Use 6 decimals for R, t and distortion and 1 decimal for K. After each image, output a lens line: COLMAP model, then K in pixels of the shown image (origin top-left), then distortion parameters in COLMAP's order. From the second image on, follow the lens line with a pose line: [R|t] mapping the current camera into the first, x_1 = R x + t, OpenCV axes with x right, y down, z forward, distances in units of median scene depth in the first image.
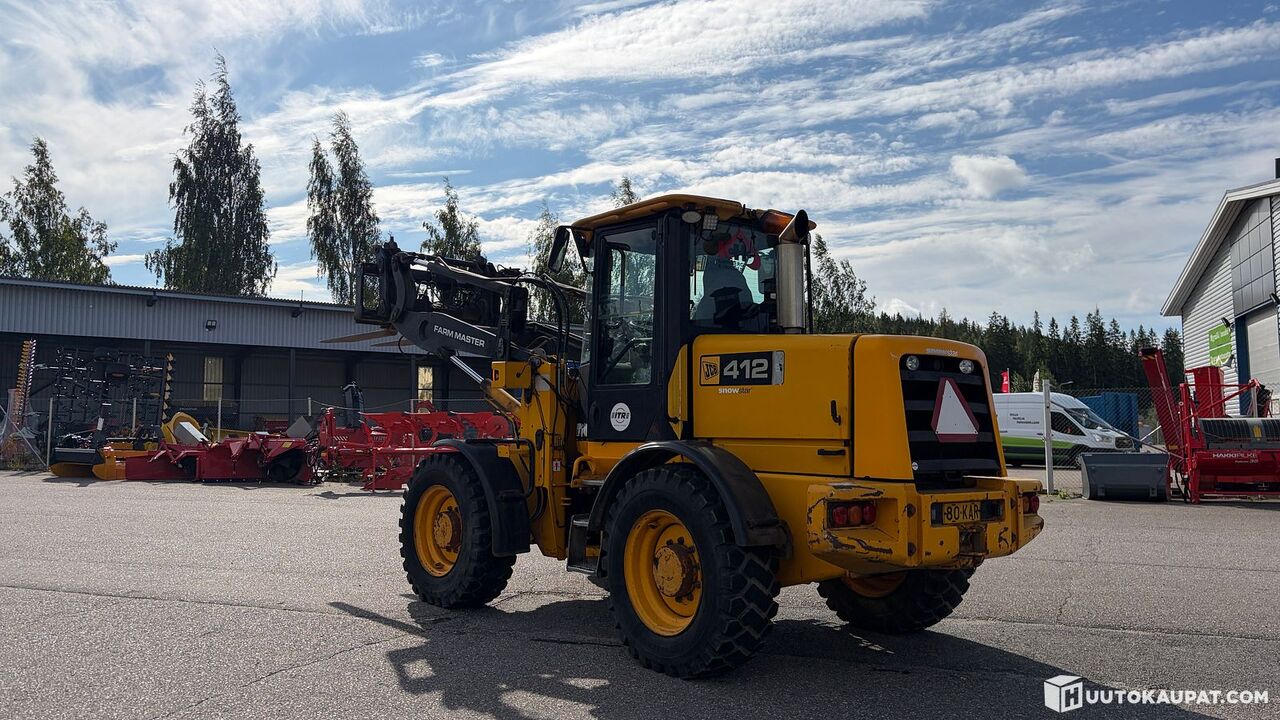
lens RADIAL K [[967.1, 0, 623.8], [0, 967.1, 368.6], [0, 0, 1]] dist [0.047971, -0.051805]
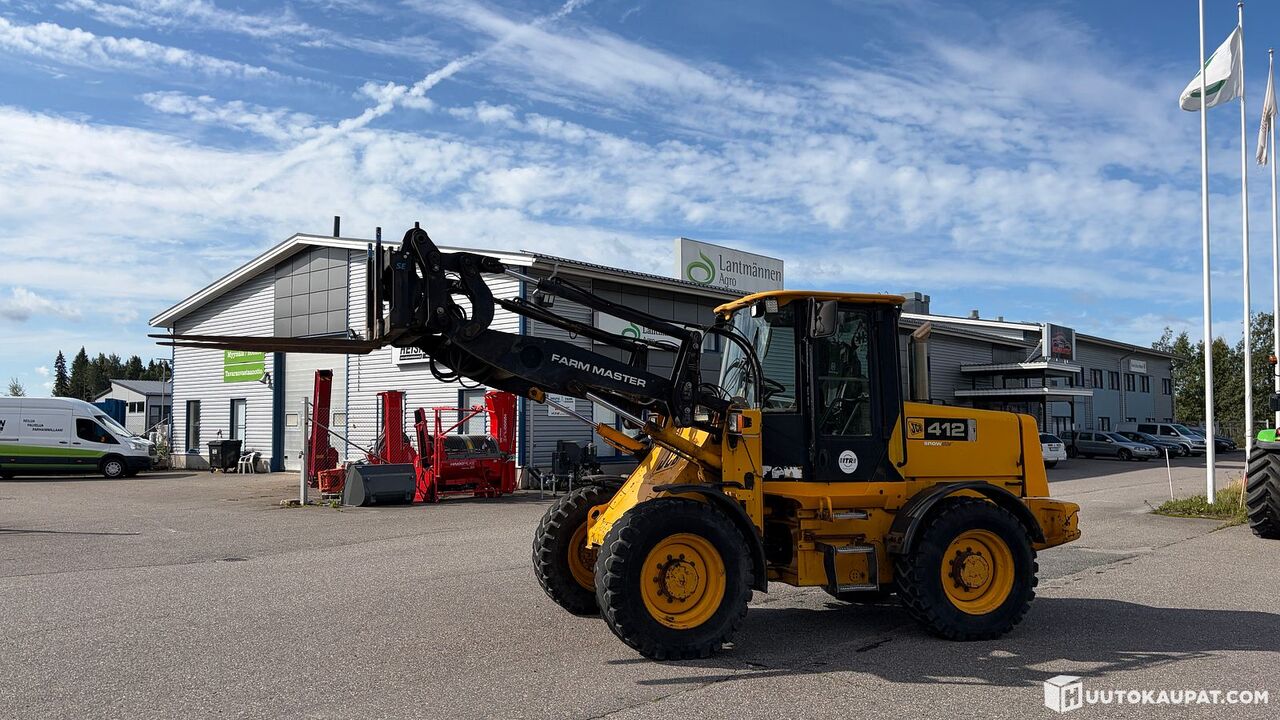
lens RADIAL K [[967.1, 0, 642.5], [0, 967.1, 362.5], [0, 0, 1]] dist [0.047971, -0.051805]
pose [[0.359329, 0.066403, 0.930845, -1.299003], [-0.063825, 0.996878, -0.046475, -0.002516], [-0.931026, -0.042711, 0.362446, 0.816415]]
